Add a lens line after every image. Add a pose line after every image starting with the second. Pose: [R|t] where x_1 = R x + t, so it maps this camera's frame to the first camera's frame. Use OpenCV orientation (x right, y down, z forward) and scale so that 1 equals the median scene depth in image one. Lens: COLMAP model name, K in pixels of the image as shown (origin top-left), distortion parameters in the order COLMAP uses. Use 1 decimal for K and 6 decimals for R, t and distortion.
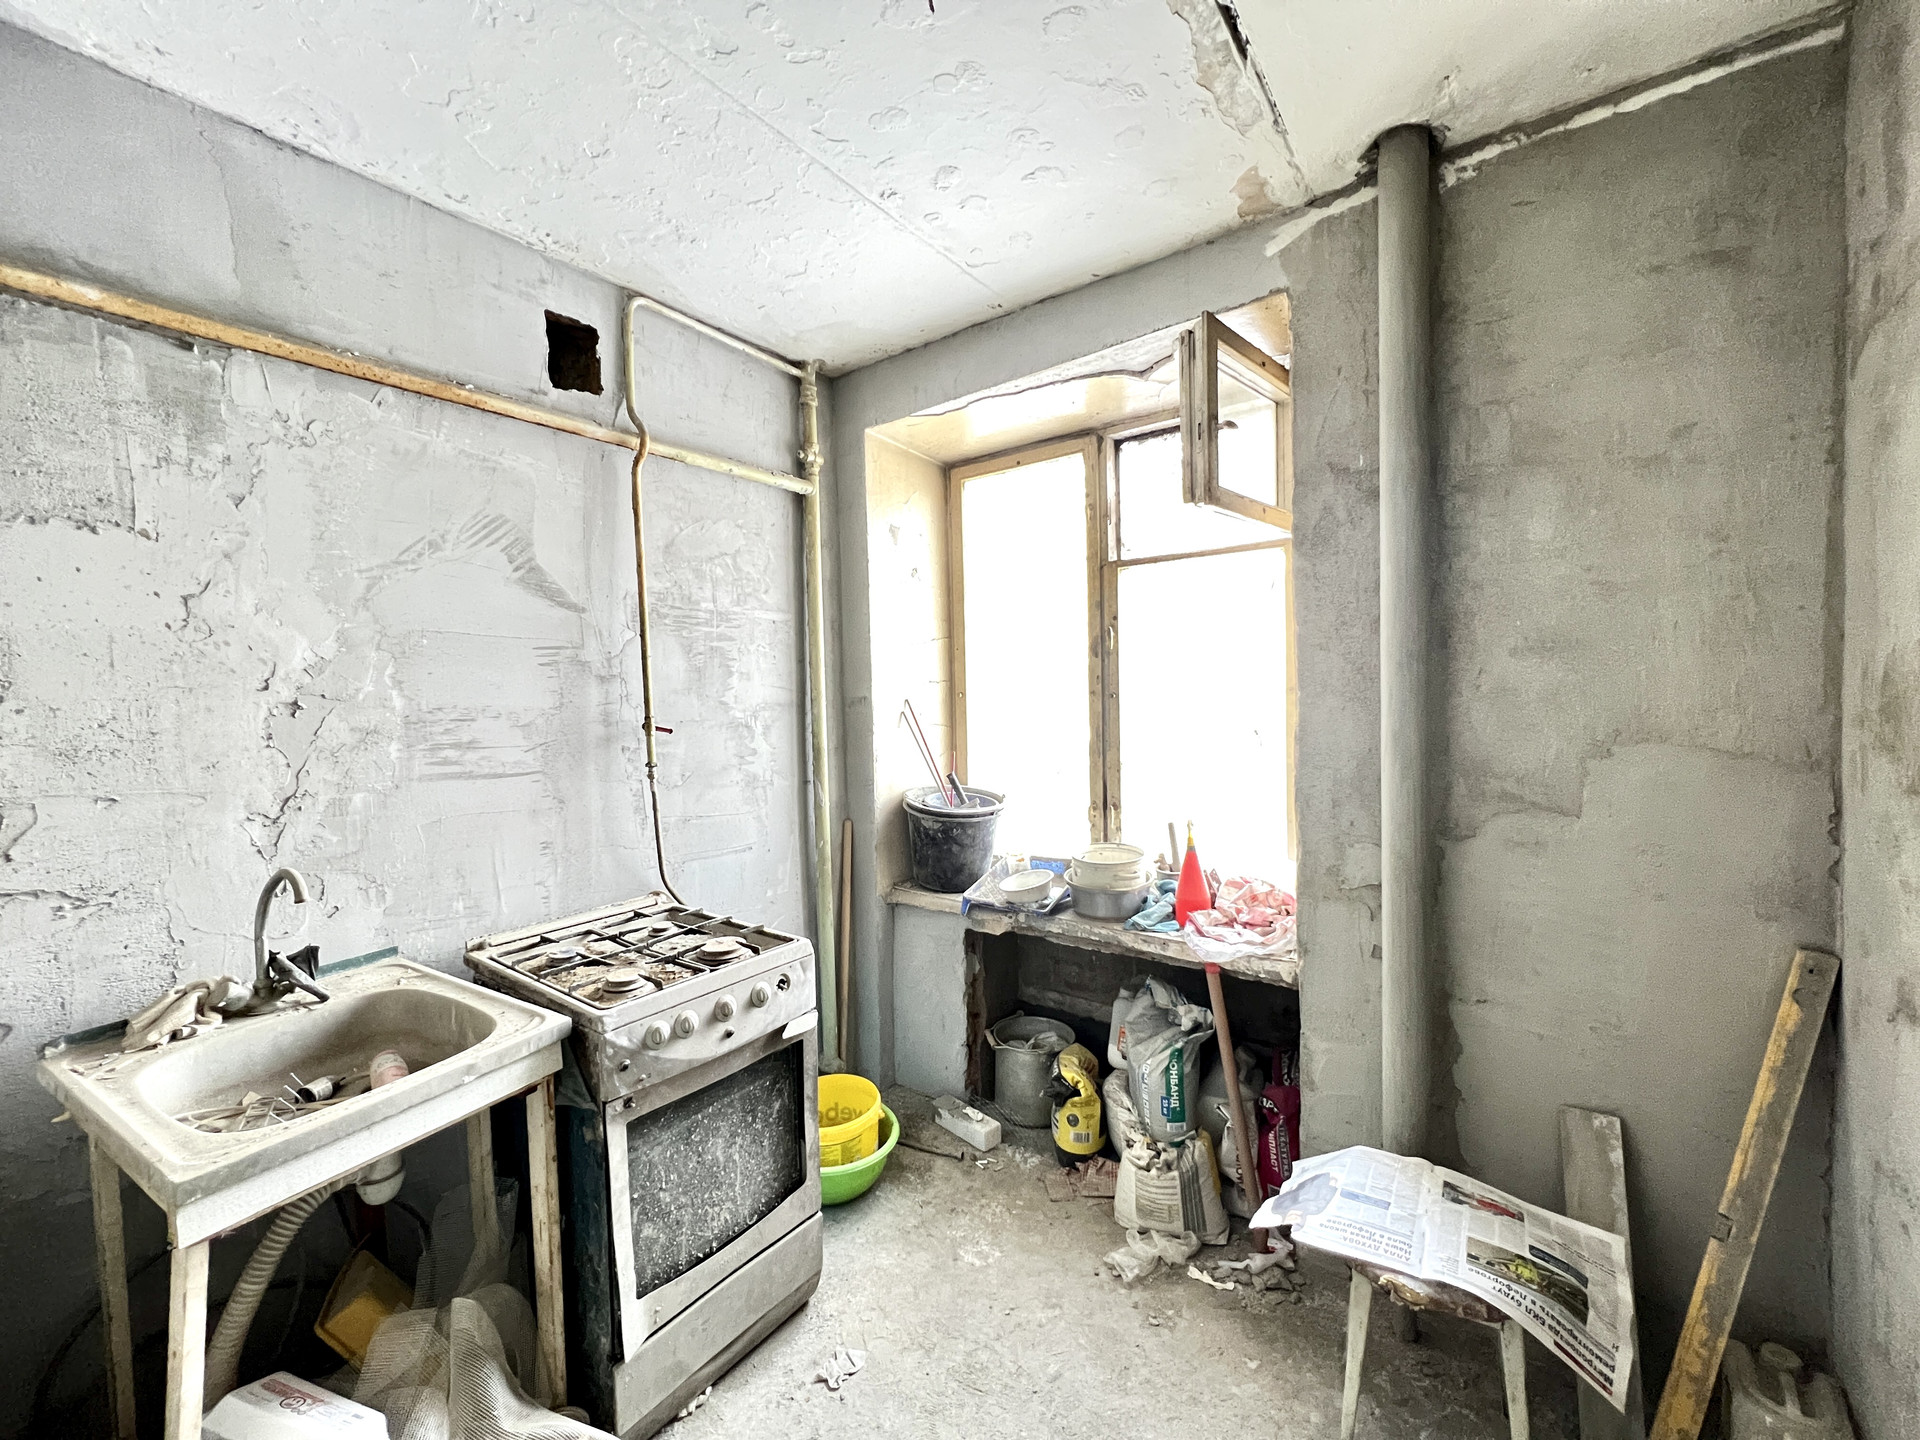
lens RADIAL K [[763.9, 0, 960.3], [0, 763.9, 724.5], [0, 0, 1]] dist [-0.001808, -0.000094]
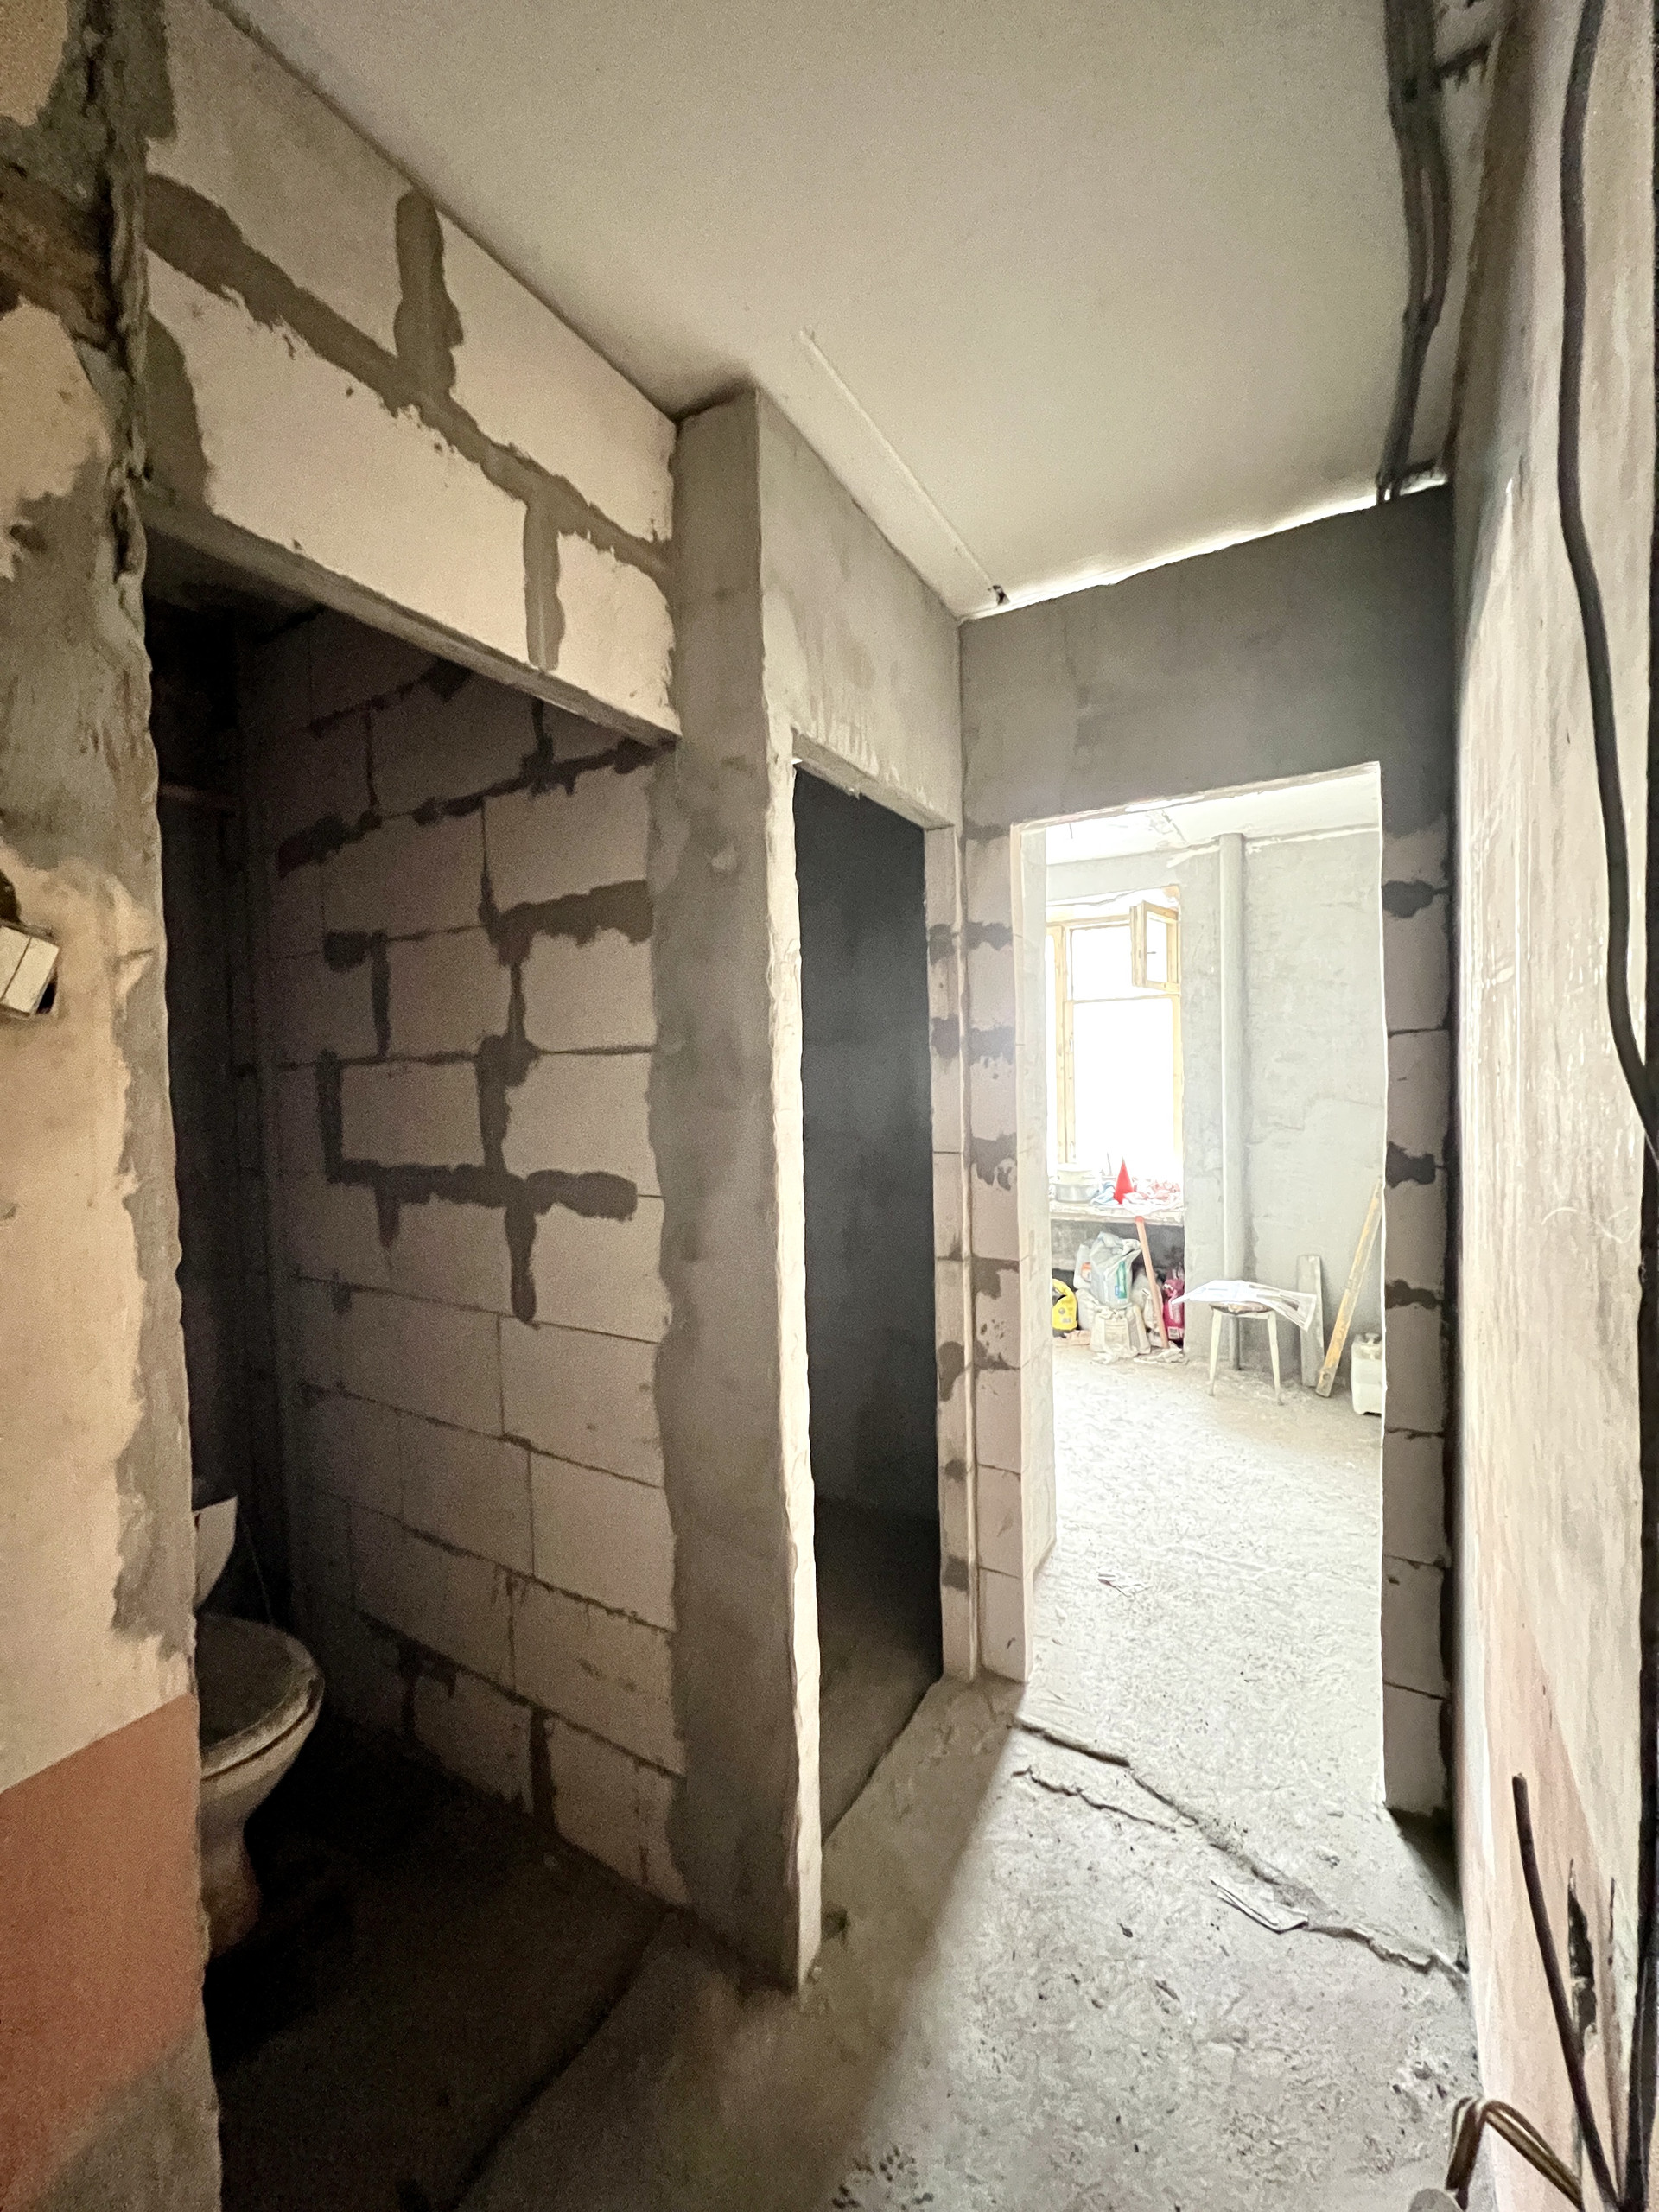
lens RADIAL K [[880.1, 0, 836.0], [0, 880.1, 1103.0], [0, 0, 1]] dist [-0.001808, -0.000094]
pose [[0.994701, -0.001626, 0.102801, -0.765851], [0.002625, 0.999951, -0.009579, 0.049662], [-0.102780, 0.009798, 0.994656, -1.319284]]
